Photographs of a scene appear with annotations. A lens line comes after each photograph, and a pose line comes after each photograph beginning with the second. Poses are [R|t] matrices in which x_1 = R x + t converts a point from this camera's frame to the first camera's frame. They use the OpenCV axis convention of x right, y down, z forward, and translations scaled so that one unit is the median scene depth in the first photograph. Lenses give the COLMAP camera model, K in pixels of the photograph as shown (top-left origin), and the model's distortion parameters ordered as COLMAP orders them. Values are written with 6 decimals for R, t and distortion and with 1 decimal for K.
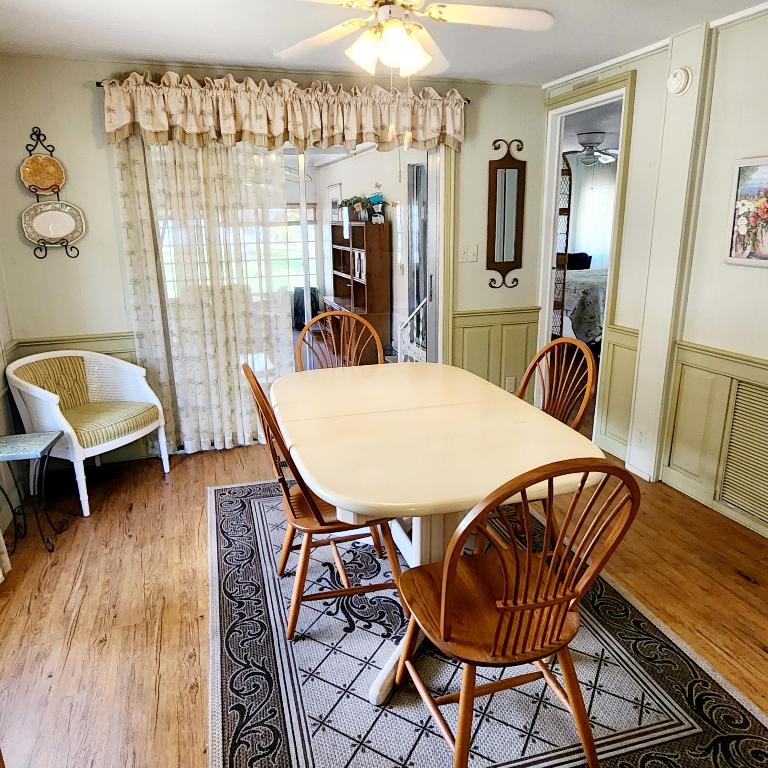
lens RADIAL K [[581.6, 0, 384.0], [0, 581.6, 373.0], [0, 0, 1]] dist [-0.005974, 0.002016]
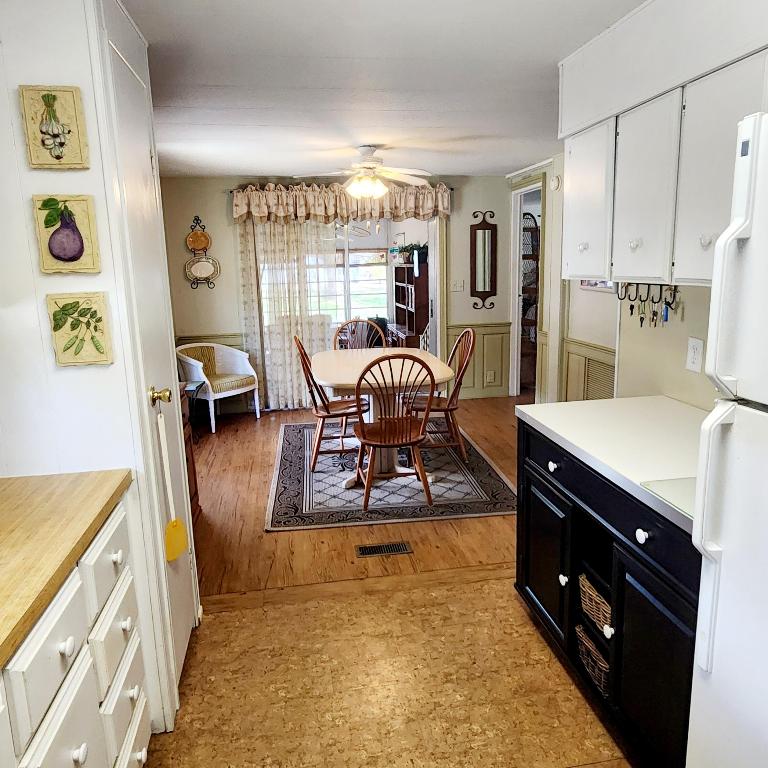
lens RADIAL K [[599.2, 0, 384.4], [0, 599.2, 370.5], [0, 0, 1]] dist [-0.008674, 0.000973]
pose [[0.987016, 0.017451, -0.159671, 0.250025], [-0.029100, 0.997058, -0.070906, 0.150298], [0.157964, 0.074632, 0.984620, -0.629577]]
